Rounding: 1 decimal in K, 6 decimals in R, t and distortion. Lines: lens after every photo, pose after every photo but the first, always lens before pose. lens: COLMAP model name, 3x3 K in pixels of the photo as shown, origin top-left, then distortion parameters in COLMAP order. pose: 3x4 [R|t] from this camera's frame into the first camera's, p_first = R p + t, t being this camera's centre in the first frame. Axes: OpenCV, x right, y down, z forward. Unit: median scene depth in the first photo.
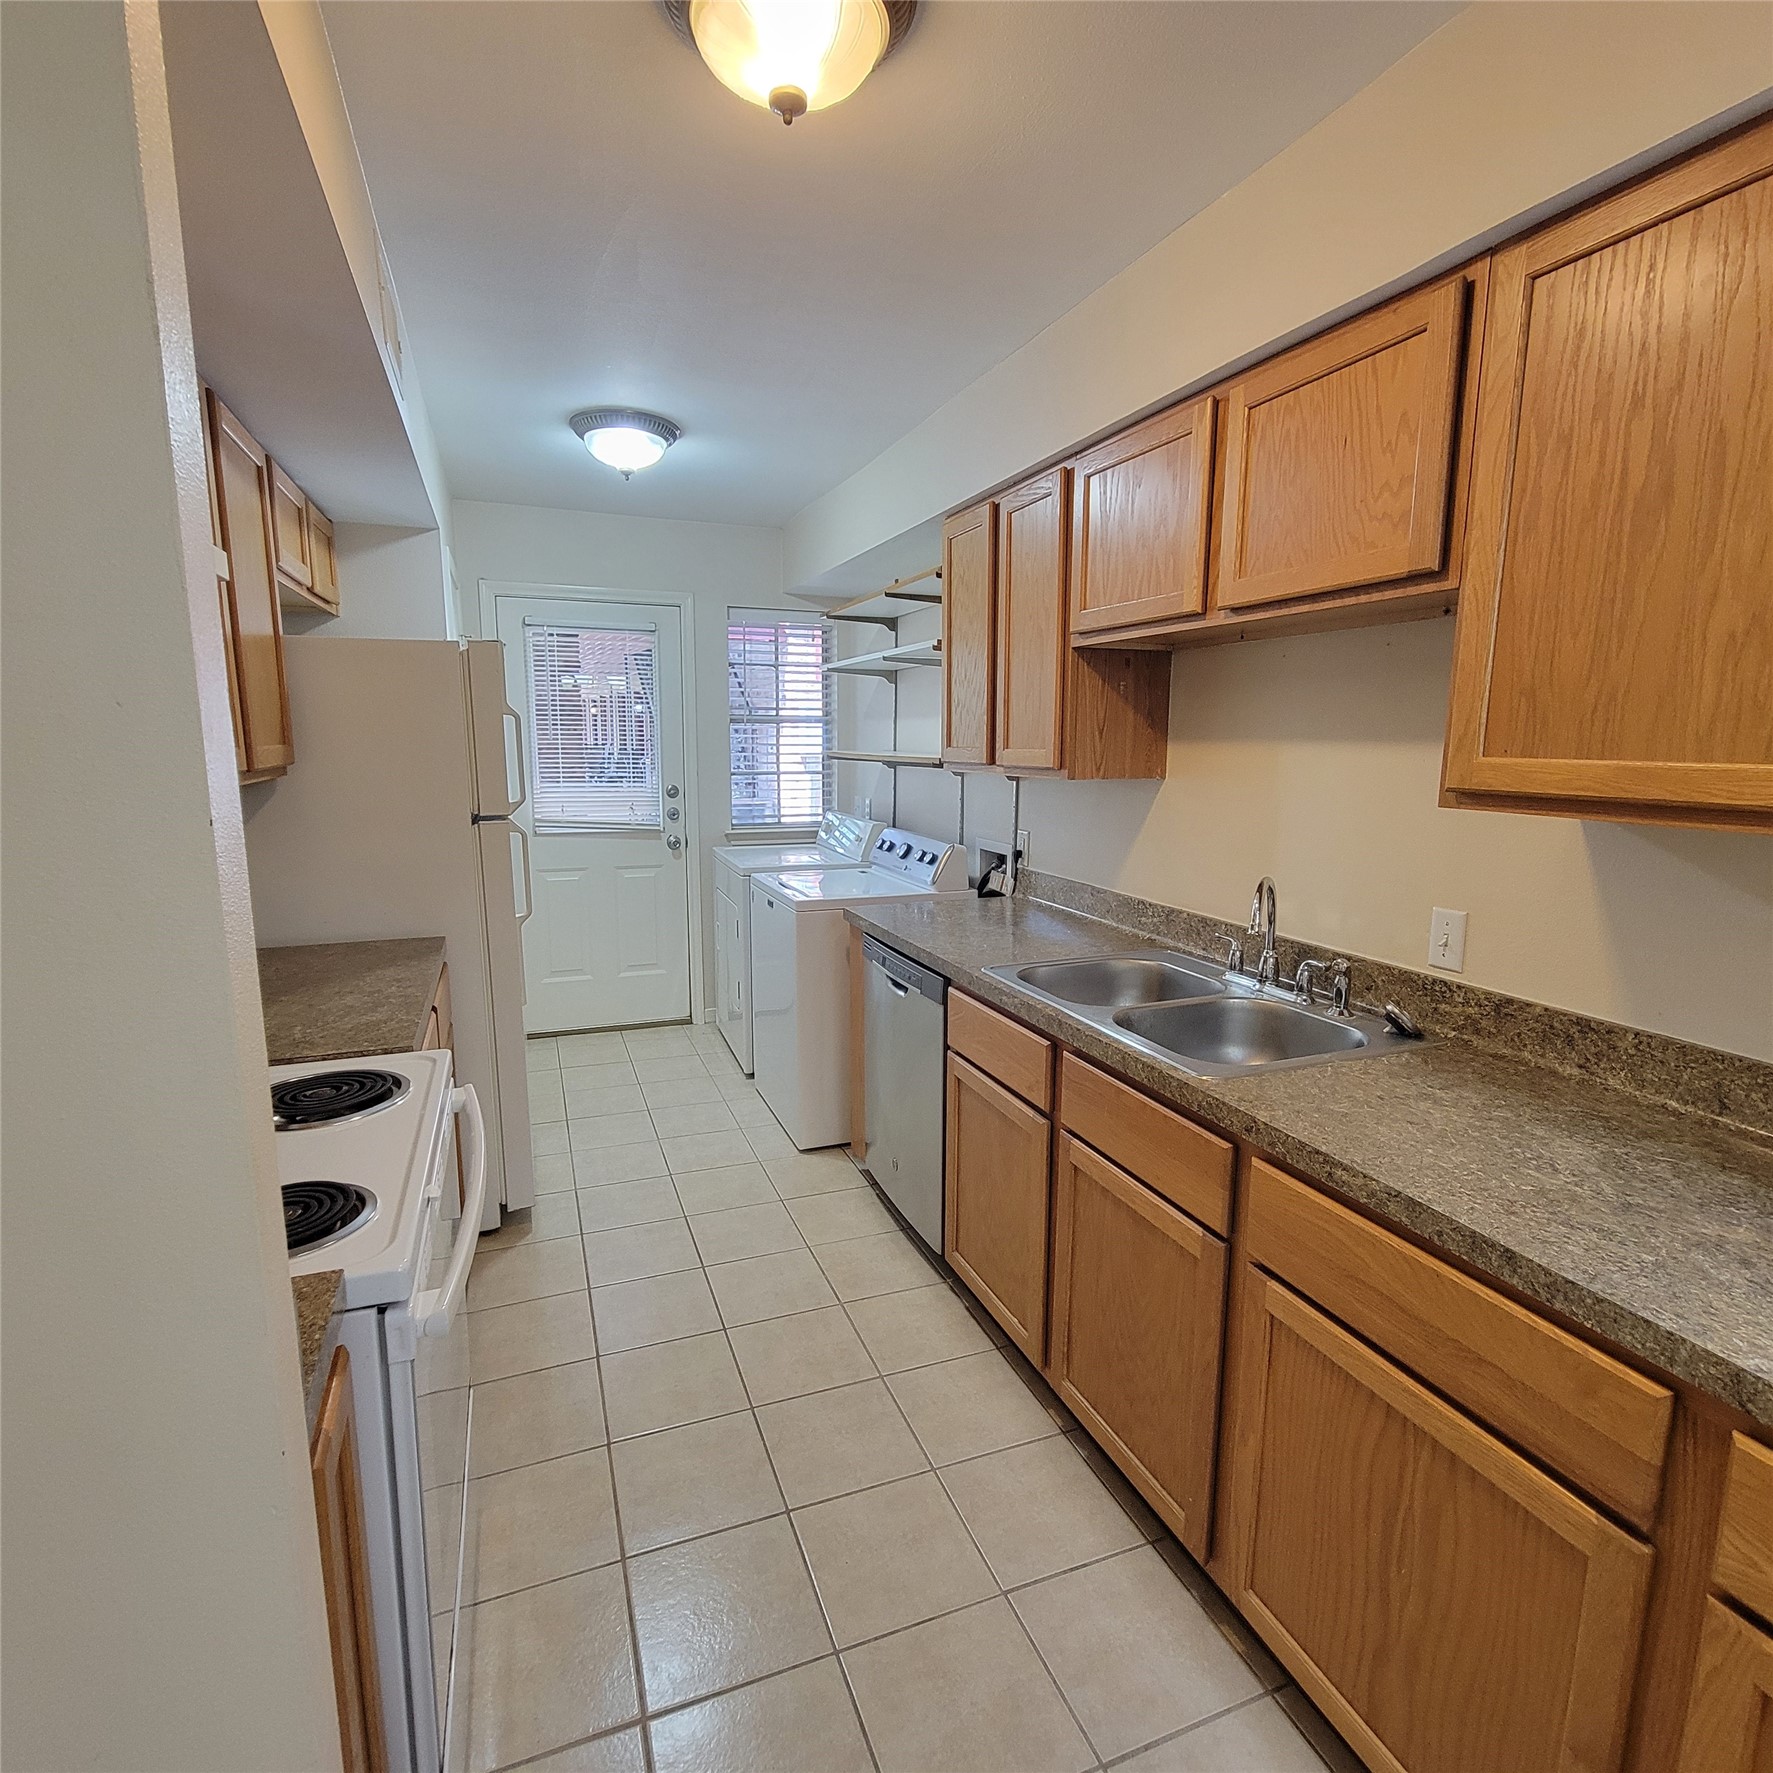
lens RADIAL K [[960.4, 0, 892.7], [0, 960.4, 891.7], [0, 0, 1]] dist [-0.003111, 0.001006]
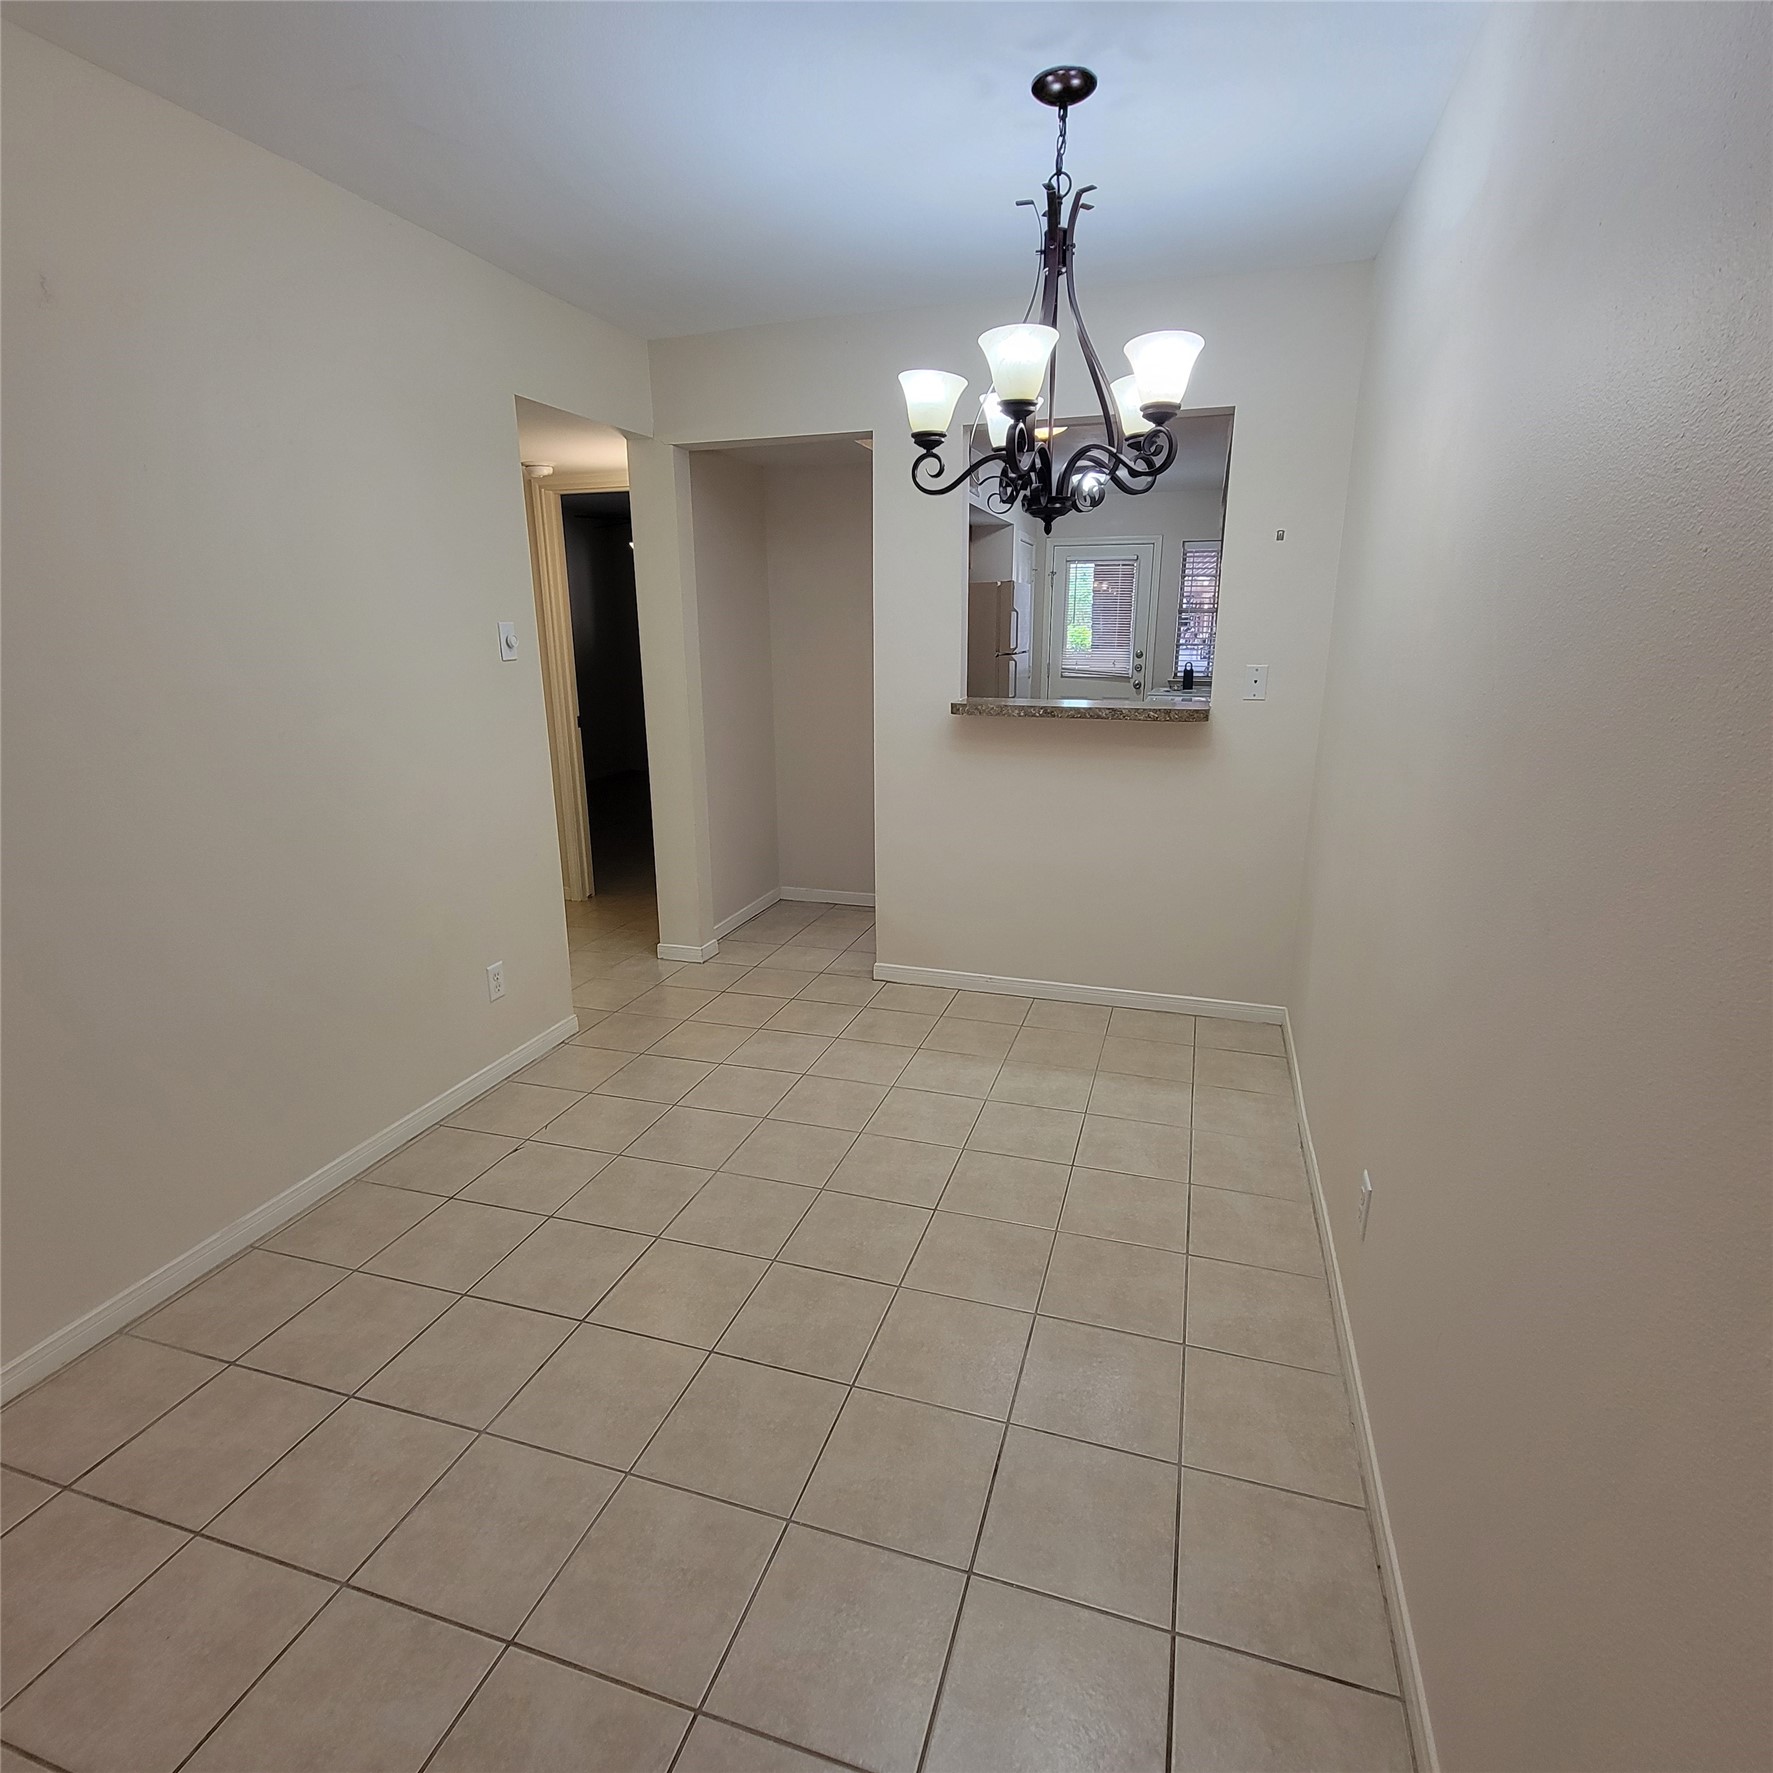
lens RADIAL K [[960.4, 0, 887.9], [0, 960.4, 890.0], [0, 0, 1]] dist [-0.003111, 0.001006]
pose [[0.776133, 0.159748, -0.609998, 0.811661], [-0.094312, 0.985905, 0.138192, 0.176440], [0.623476, -0.049725, 0.780260, -0.976480]]
